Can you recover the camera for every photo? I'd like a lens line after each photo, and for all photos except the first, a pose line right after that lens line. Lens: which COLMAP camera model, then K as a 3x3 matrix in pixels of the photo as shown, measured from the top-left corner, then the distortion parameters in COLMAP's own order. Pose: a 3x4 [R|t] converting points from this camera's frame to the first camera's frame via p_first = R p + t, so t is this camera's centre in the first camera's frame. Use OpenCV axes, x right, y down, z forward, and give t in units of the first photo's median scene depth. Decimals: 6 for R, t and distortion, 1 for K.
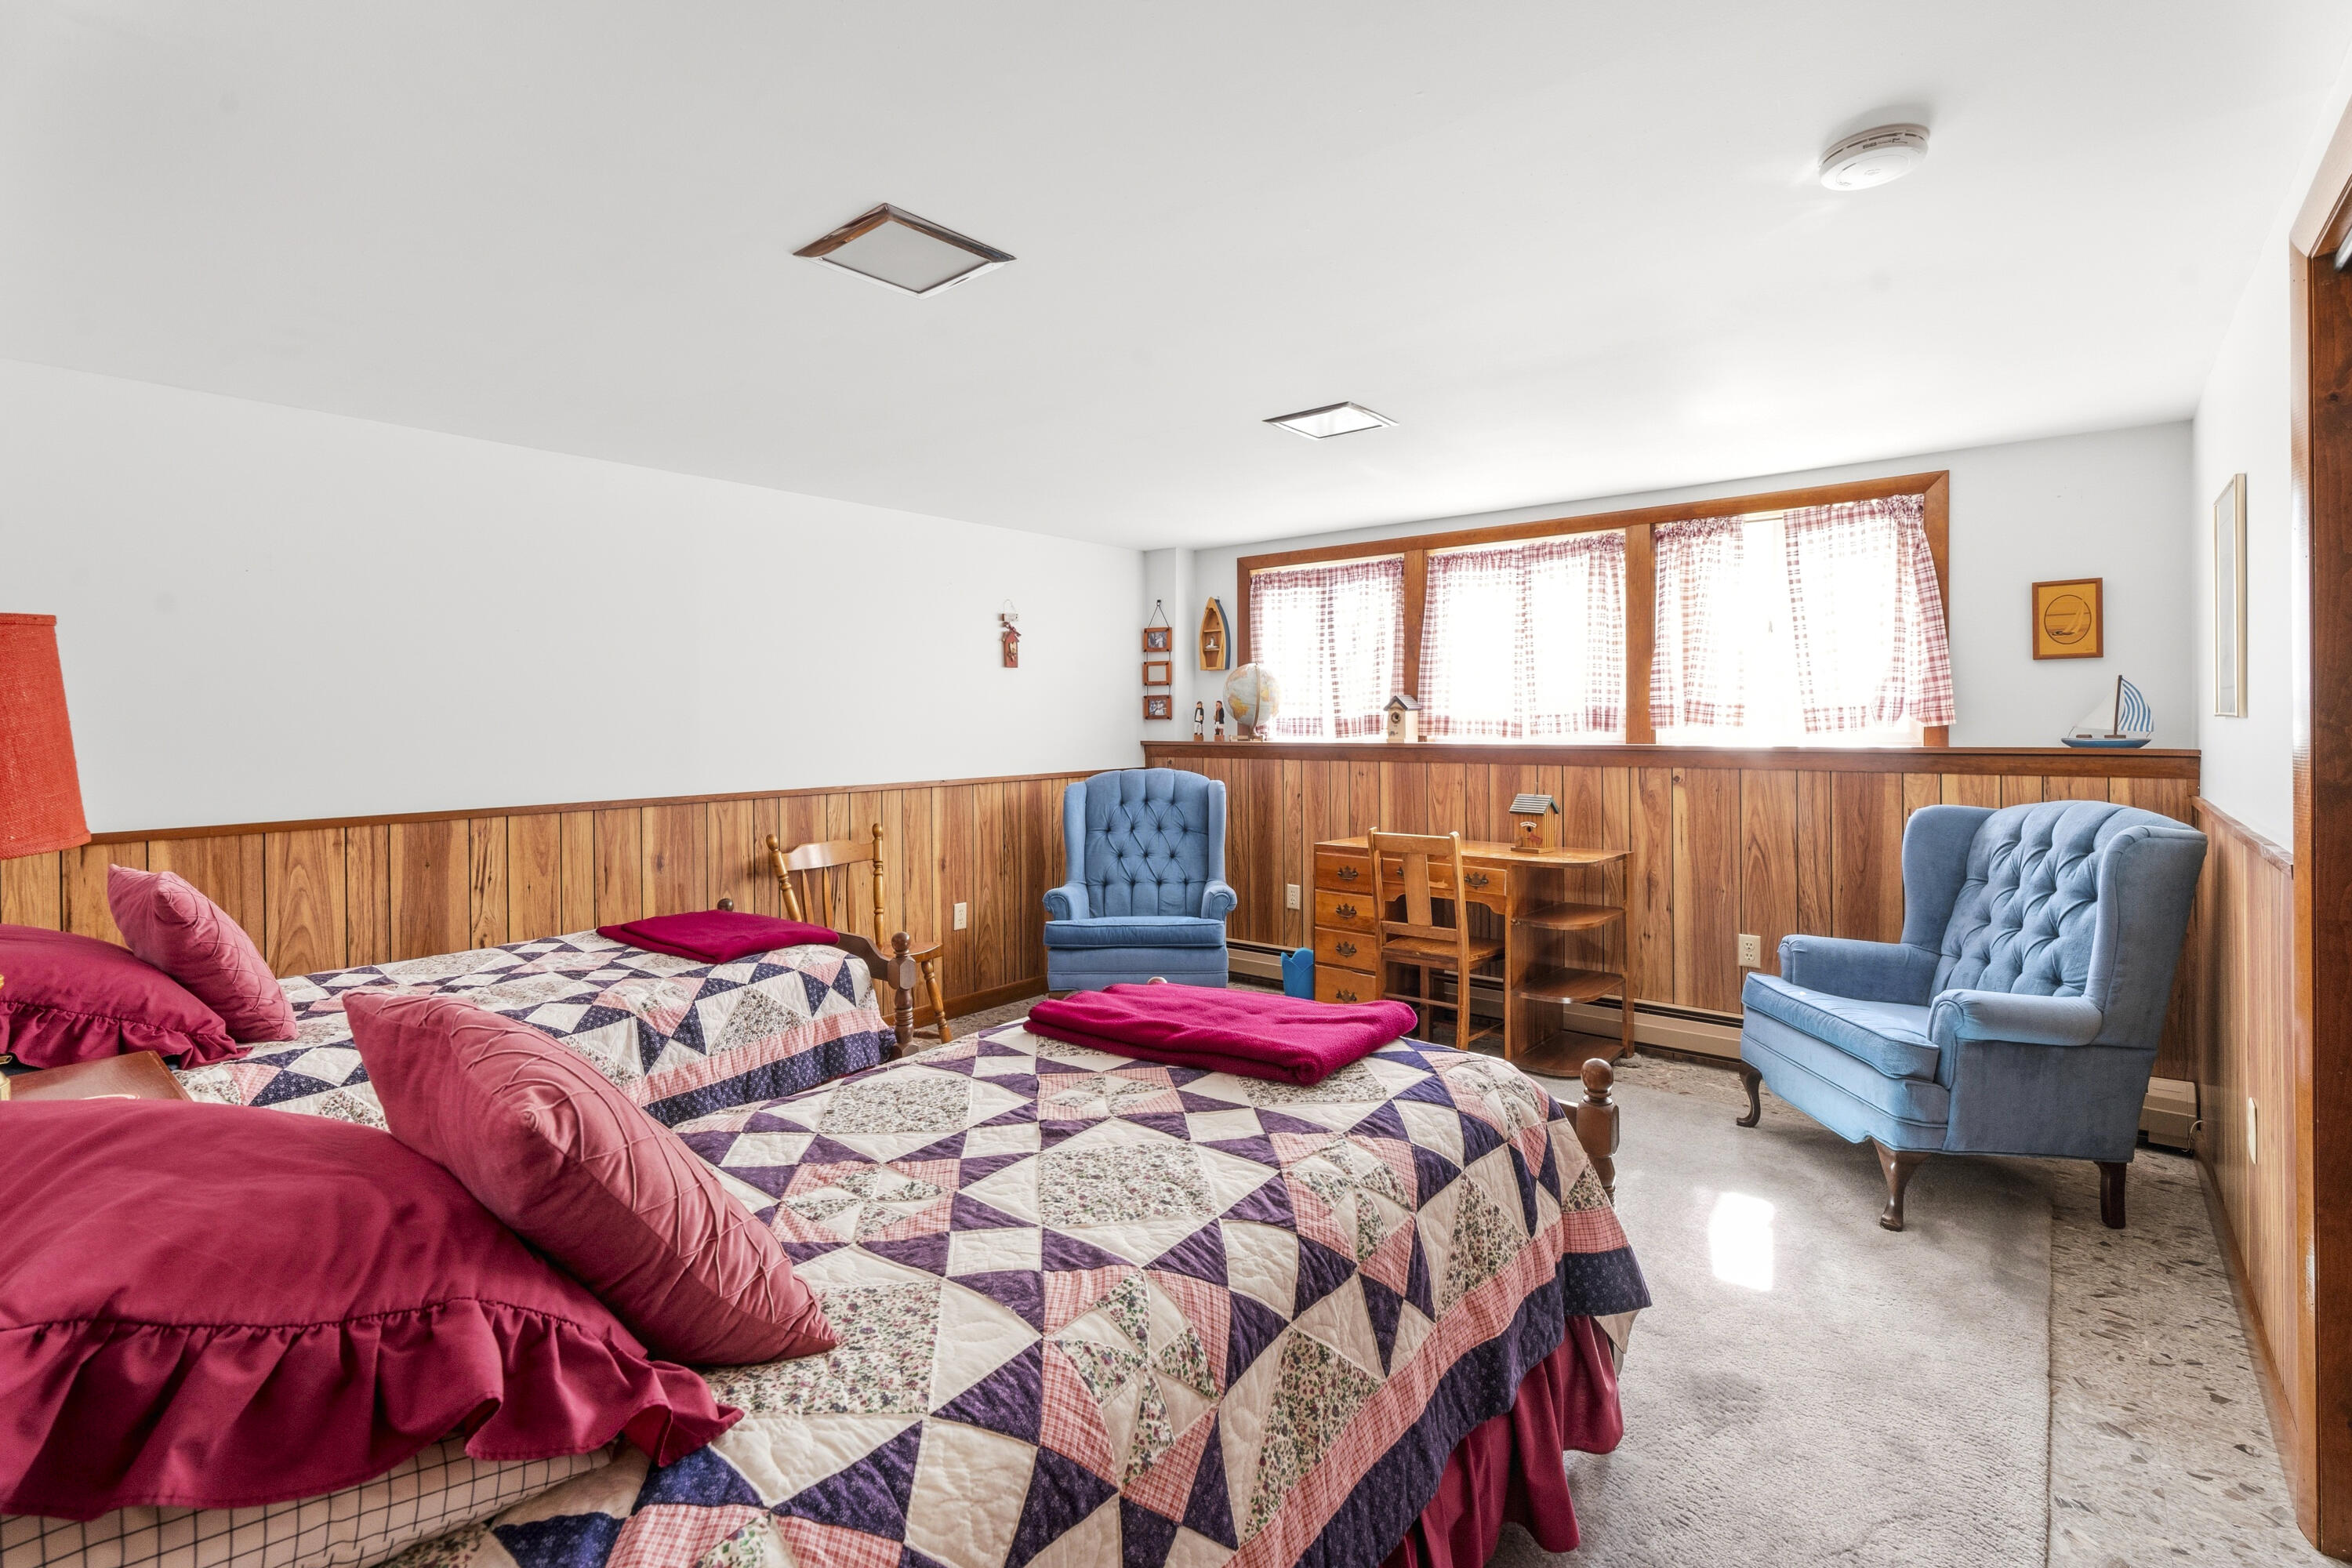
lens RADIAL K [[1084.1, 0, 1176.1], [0, 1084.1, 734.2], [0, 0, 1]] dist [-0.001556, 0.000942]
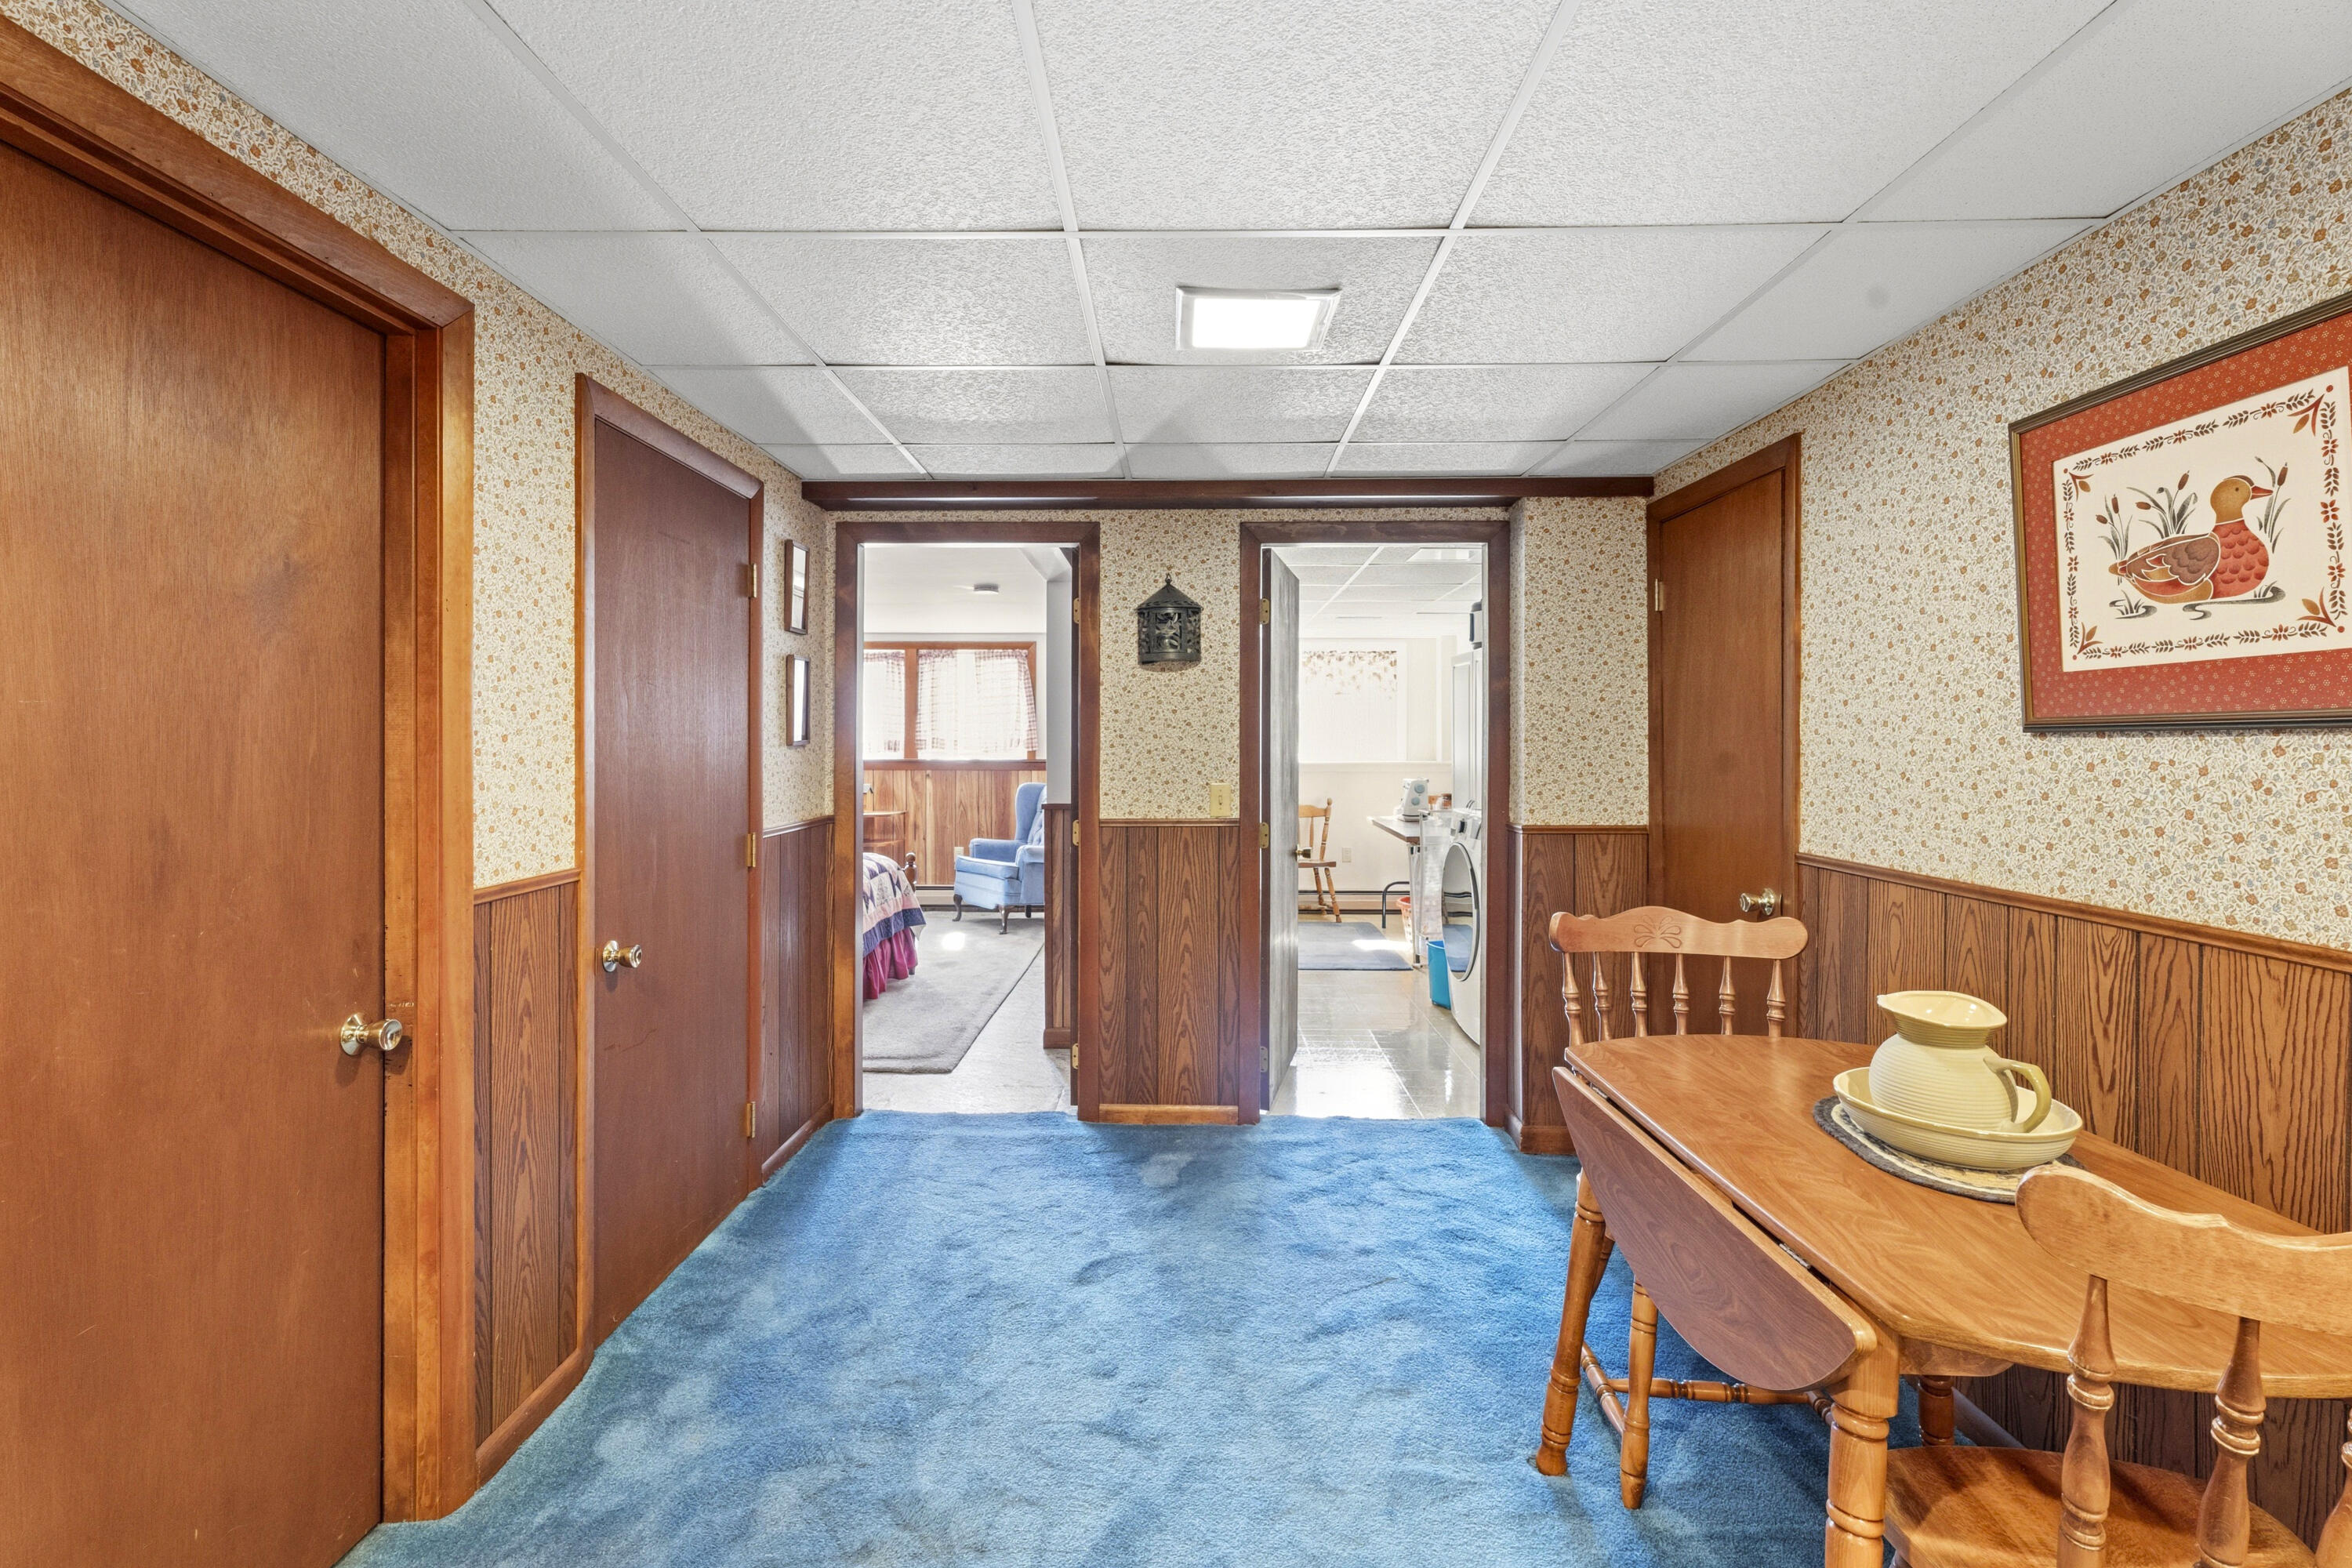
lens RADIAL K [[1069.8, 0, 1168.6], [0, 1069.8, 741.6], [0, 0, 1]] dist [-0.001622, 0.000245]
pose [[0.786042, 0.009460, 0.618101, -0.457948], [-0.002229, 0.999920, -0.012470, 0.001402], [-0.618170, 0.008424, 0.786000, -0.926319]]
